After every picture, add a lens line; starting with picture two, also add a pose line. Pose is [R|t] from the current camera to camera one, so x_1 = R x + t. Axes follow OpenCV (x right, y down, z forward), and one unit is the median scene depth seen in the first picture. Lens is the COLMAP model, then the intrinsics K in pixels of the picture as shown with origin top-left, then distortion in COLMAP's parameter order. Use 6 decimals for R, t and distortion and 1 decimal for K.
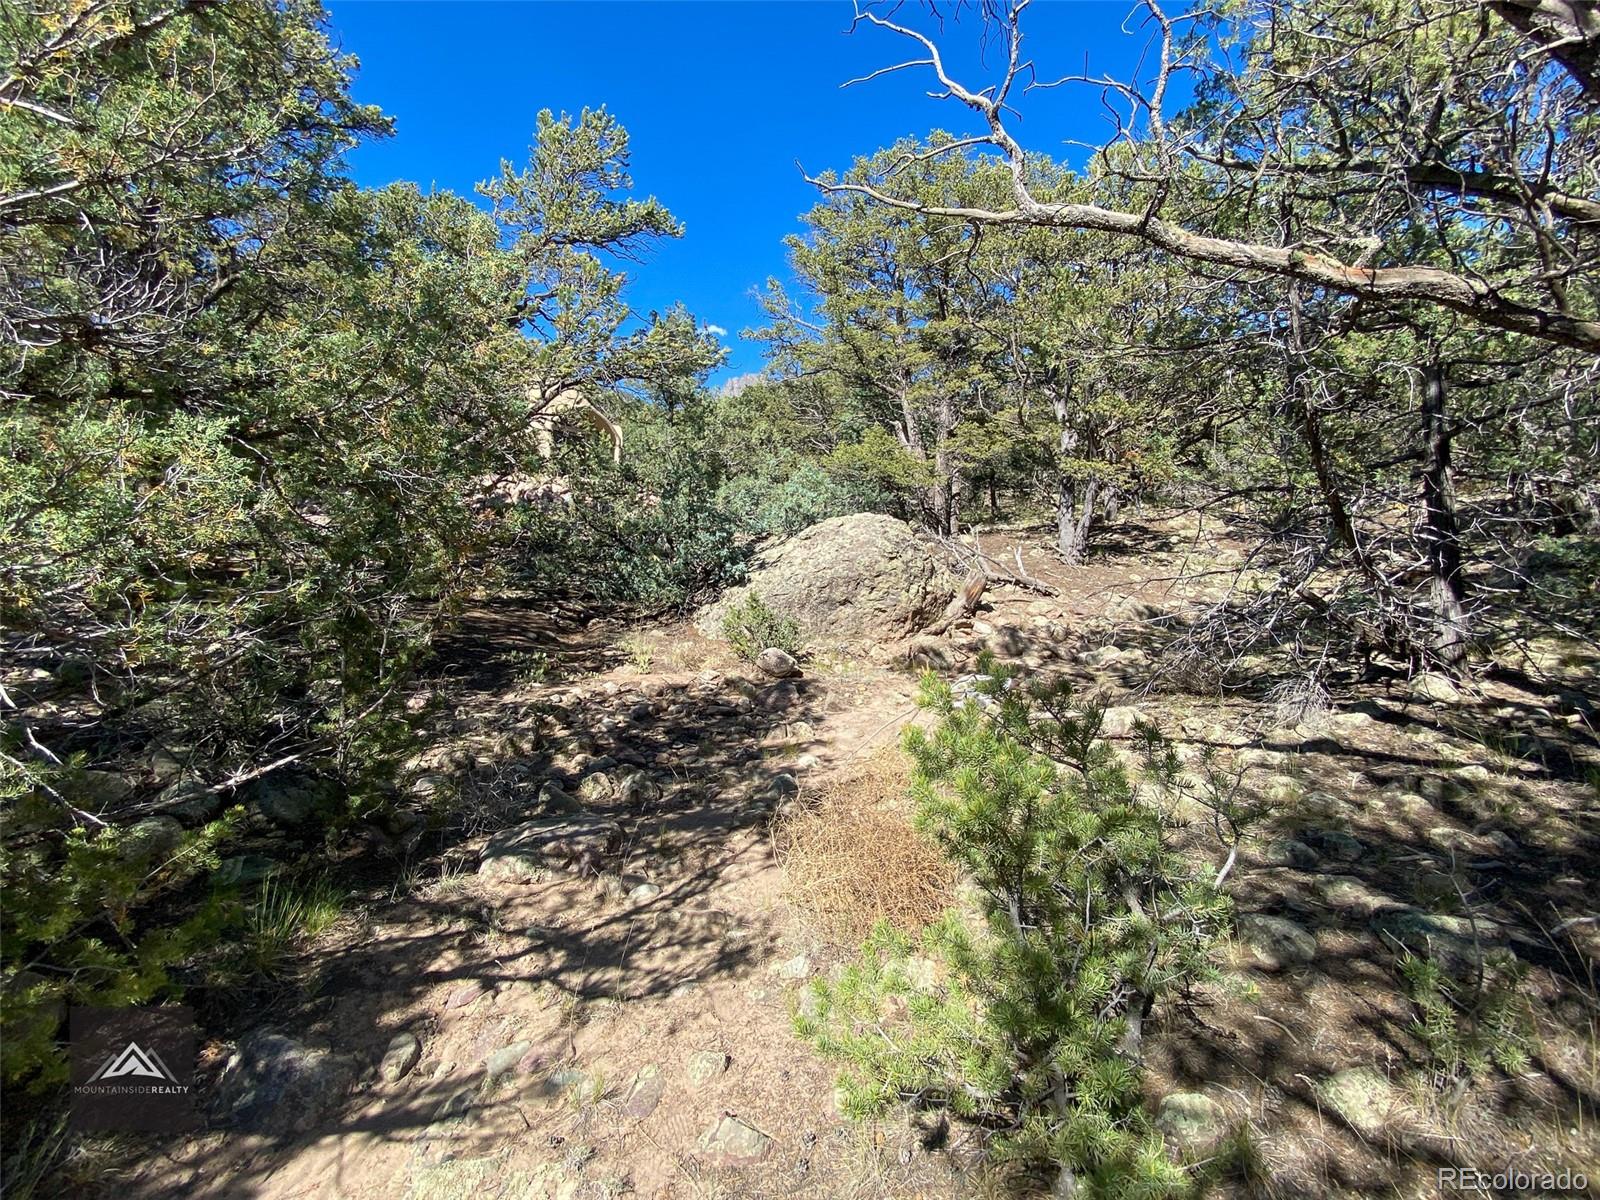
lens RADIAL K [[493.7, 0, 800.0], [0, 493.7, 600.0], [0, 0, 1]] dist [-0.034345, 0.000143]
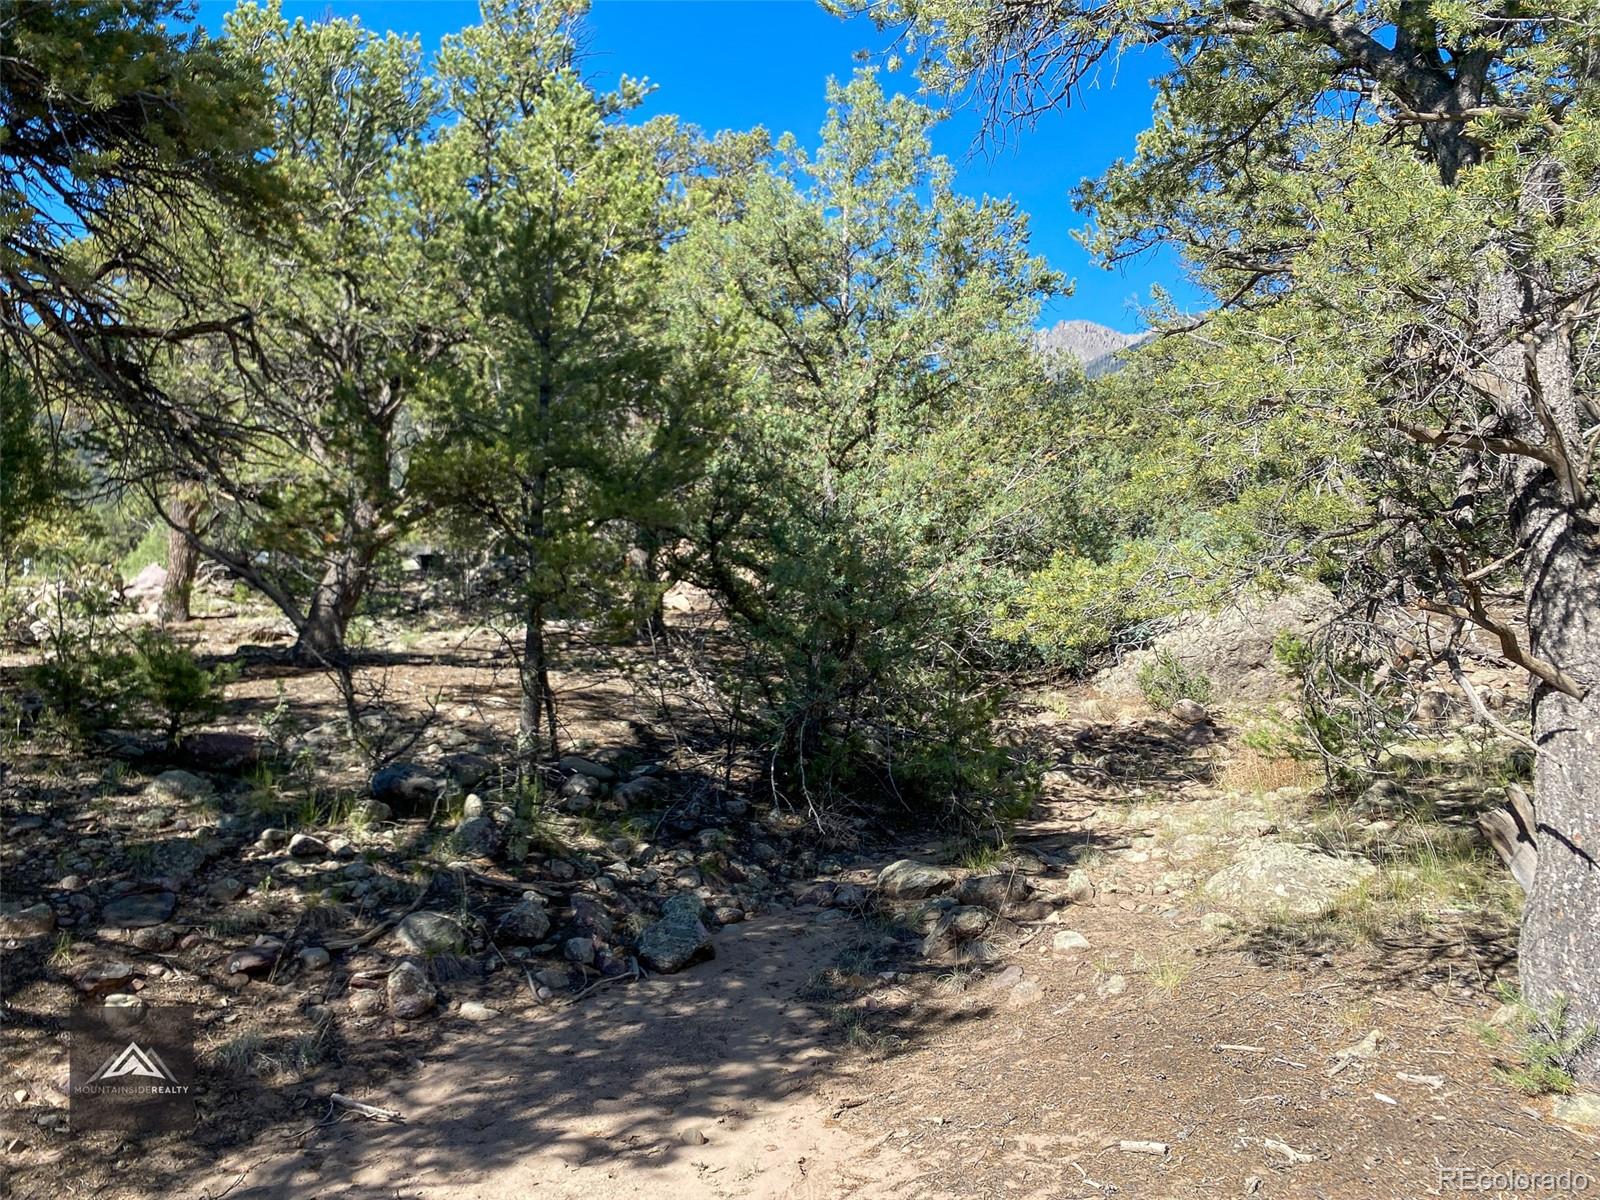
lens RADIAL K [[1195.0, 0, 800.0], [0, 1195.0, 600.0], [0, 0, 1]] dist [-0.004151, -0.002680]
pose [[0.963608, 0.003904, -0.267292, -0.153579], [-0.042266, 0.989541, -0.137918, 0.247328], [0.263958, 0.144197, 0.953695, -1.562023]]
